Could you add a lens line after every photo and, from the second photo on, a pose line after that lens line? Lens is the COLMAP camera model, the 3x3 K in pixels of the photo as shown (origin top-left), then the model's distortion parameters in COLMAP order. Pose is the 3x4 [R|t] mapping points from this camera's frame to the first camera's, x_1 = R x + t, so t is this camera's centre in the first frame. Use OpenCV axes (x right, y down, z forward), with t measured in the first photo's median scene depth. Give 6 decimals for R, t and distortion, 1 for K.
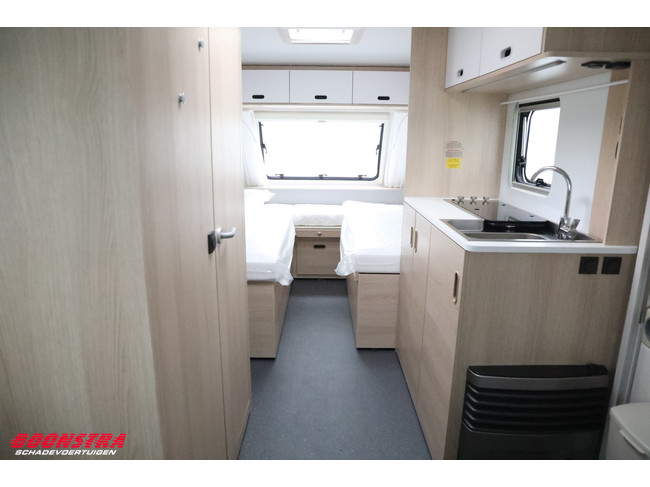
lens RADIAL K [[443.7, 0, 325.0], [0, 443.7, 243.5], [0, 0, 1]] dist [-0.125127, 0.096034]
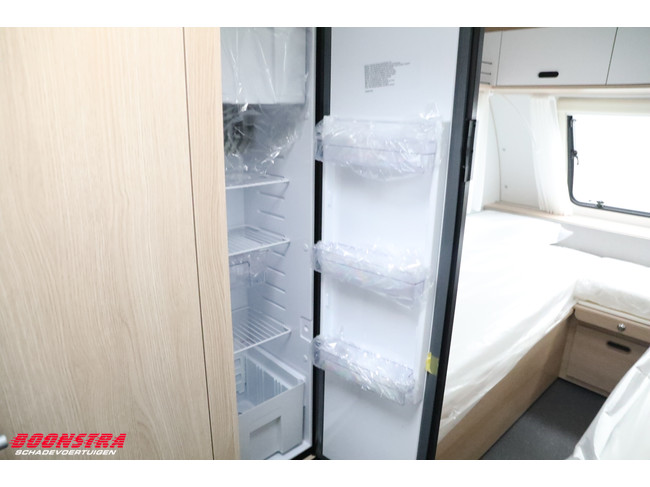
lens RADIAL K [[443.7, 0, 325.0], [0, 443.7, 243.5], [0, 0, 1]] dist [-0.125127, 0.096034]
pose [[0.670273, 0.220084, -0.708729, 0.150001], [-0.182517, 0.974567, 0.130022, -0.200471], [0.719320, 0.042205, 0.693396, 0.586660]]
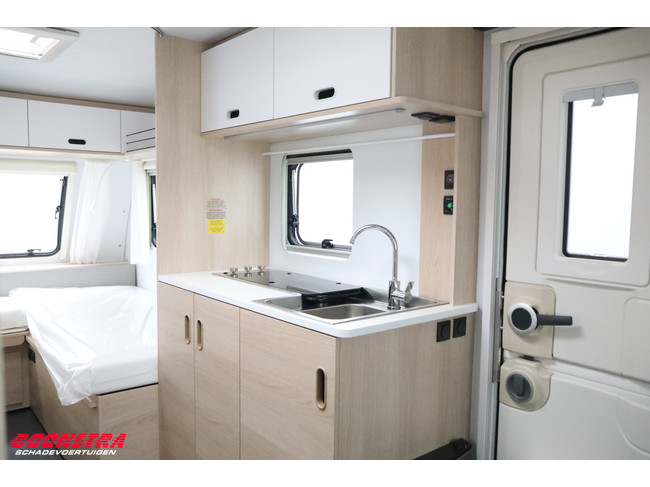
lens RADIAL K [[525.8, 0, 325.0], [0, 525.8, 243.5], [0, 0, 1]] dist [-0.038451, 0.008880]
pose [[0.769029, -0.051959, 0.637099, -0.158632], [0.145530, 0.984748, -0.095355, -0.036128], [-0.622427, 0.166048, 0.764861, 0.167630]]
